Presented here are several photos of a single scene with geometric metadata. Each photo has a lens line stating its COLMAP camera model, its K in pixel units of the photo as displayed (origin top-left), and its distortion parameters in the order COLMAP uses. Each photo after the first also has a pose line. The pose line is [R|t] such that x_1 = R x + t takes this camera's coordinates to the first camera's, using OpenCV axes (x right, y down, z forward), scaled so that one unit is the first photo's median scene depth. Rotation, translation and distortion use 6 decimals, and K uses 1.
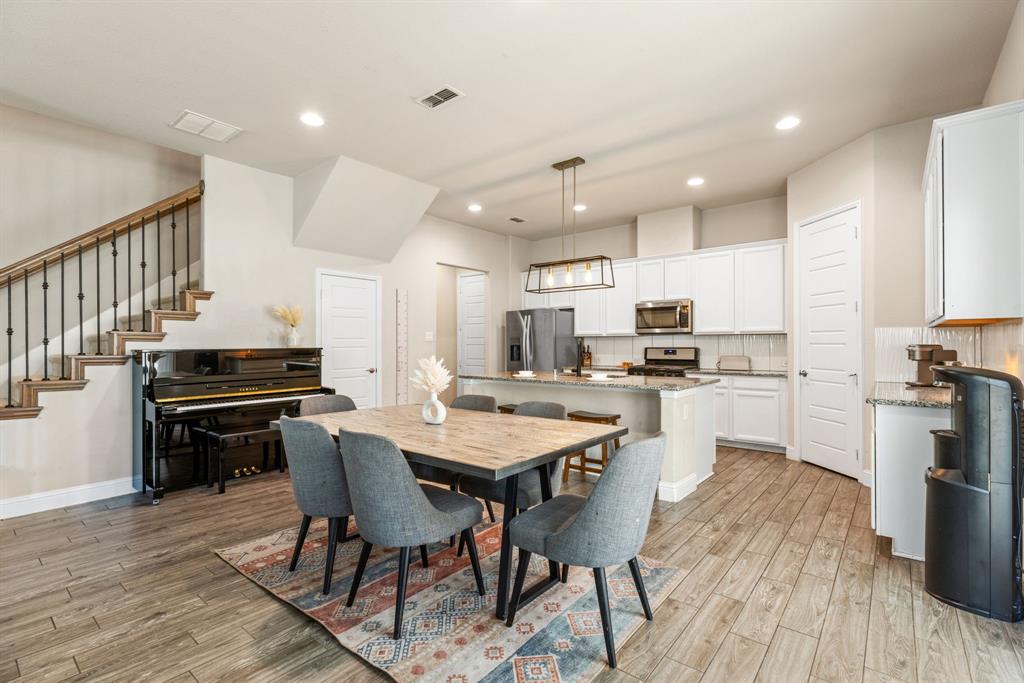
lens RADIAL K [[463.6, 0, 517.4], [0, 463.6, 341.6], [0, 0, 1]] dist [0.002549, -0.000194]
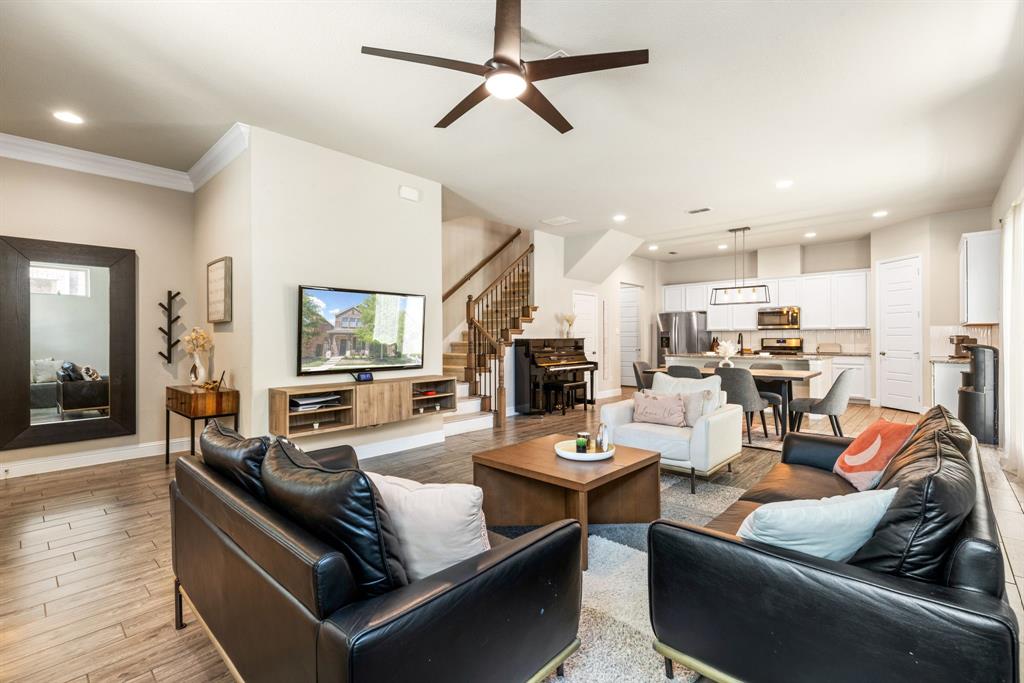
lens RADIAL K [[453.6, 0, 520.6], [0, 453.6, 335.9], [0, 0, 1]] dist [0.004605, 0.000326]
pose [[0.998551, -0.001263, -0.053804, -0.511252], [0.001348, 0.999998, 0.001547, 0.001933], [0.053802, -0.001617, 0.998550, -0.601357]]
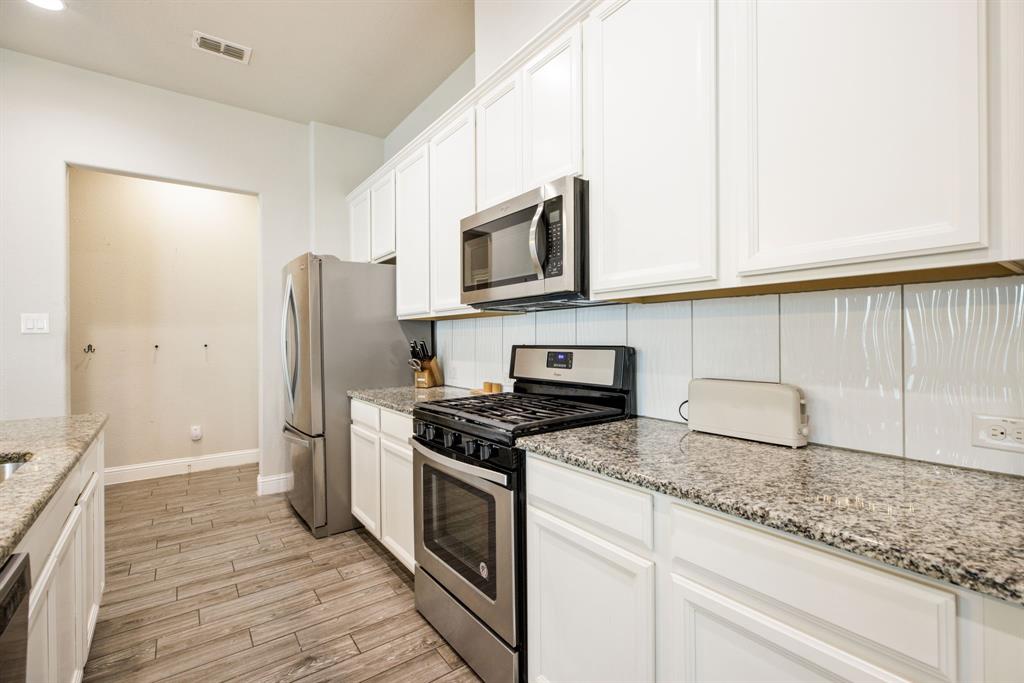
lens RADIAL K [[461.5, 0, 517.6], [0, 461.5, 336.8], [0, 0, 1]] dist [0.006549, 0.000271]
pose [[0.970279, -0.007543, -0.241872, 0.451543], [0.009249, 0.999940, 0.005919, 0.005332], [0.241812, -0.007980, 0.970290, 0.799621]]
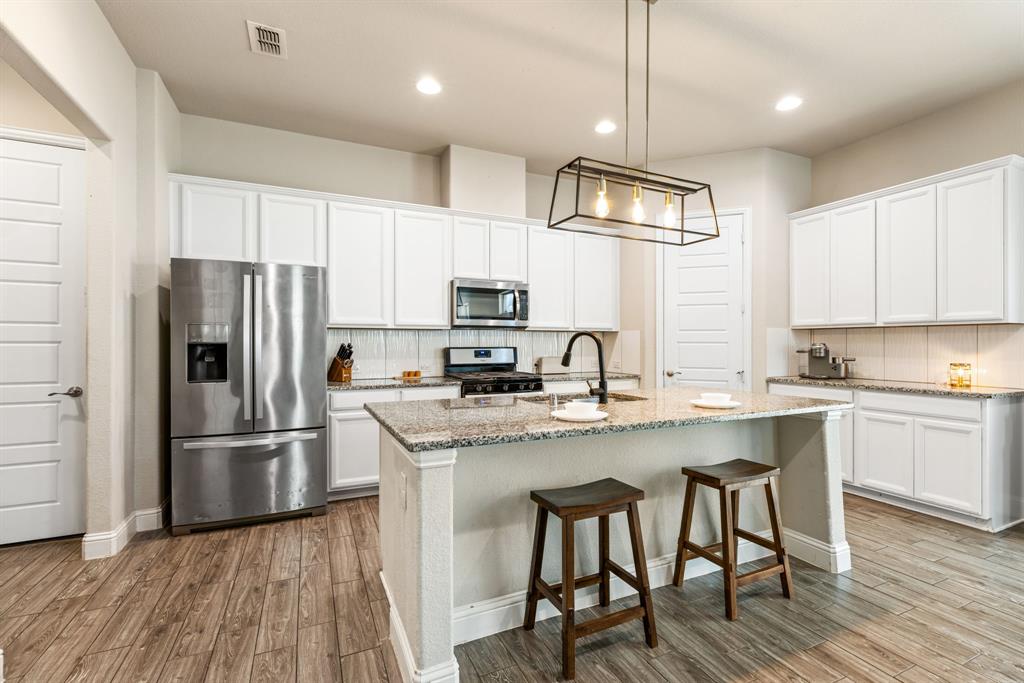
lens RADIAL K [[463.6, 0, 517.4], [0, 463.6, 341.6], [0, 0, 1]] dist [0.002549, -0.000194]
pose [[0.442009, 0.006163, 0.896990, -0.339625], [-0.007855, 0.999965, -0.003000, 0.007373], [-0.896976, -0.005720, 0.442042, 0.756758]]
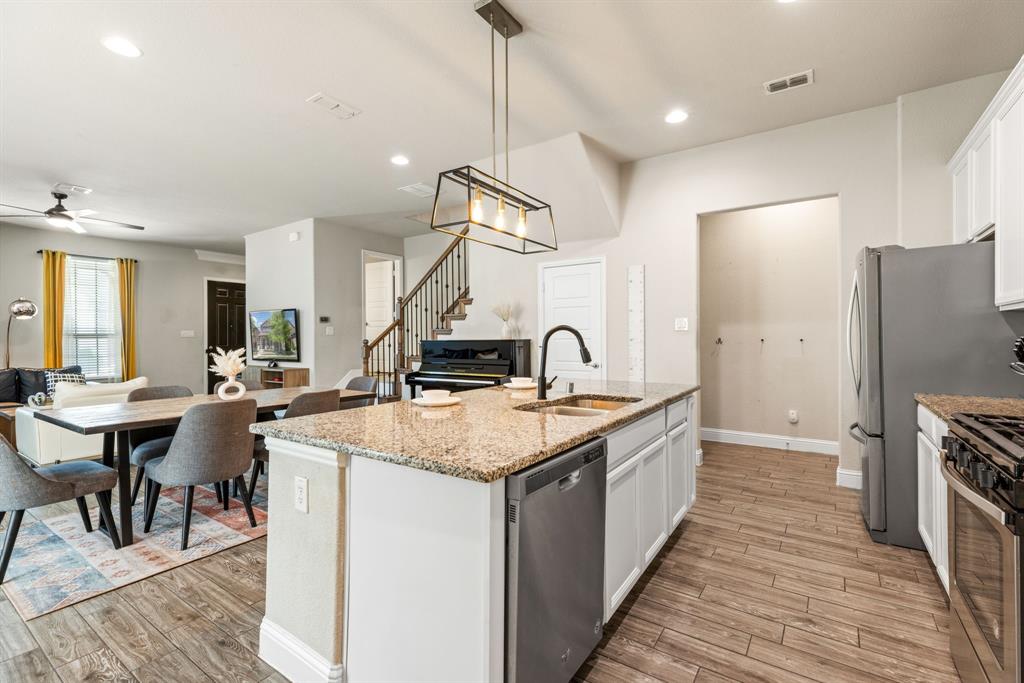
lens RADIAL K [[457.6, 0, 515.7], [0, 457.6, 336.9], [0, 0, 1]] dist [0.002737, 0.000100]
pose [[0.088351, 0.001991, -0.996087, 0.569653], [0.013884, 0.999898, 0.003230, 0.003561], [0.995993, -0.014115, 0.088315, 0.818379]]
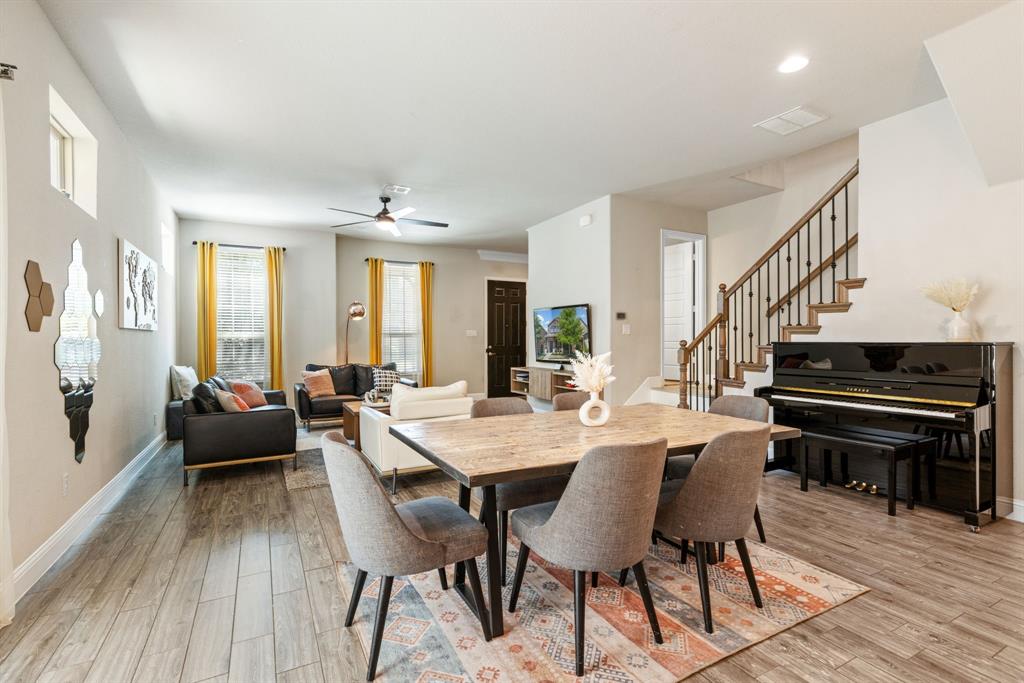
lens RADIAL K [[471.1, 0, 515.5], [0, 471.1, 344.4], [0, 0, 1]] dist [0.000474, 0.000130]
pose [[-0.377793, 0.015356, -0.925763, 0.355990], [0.010242, 0.999871, 0.012405, 0.001955], [0.925834, -0.004795, -0.377901, 0.585707]]
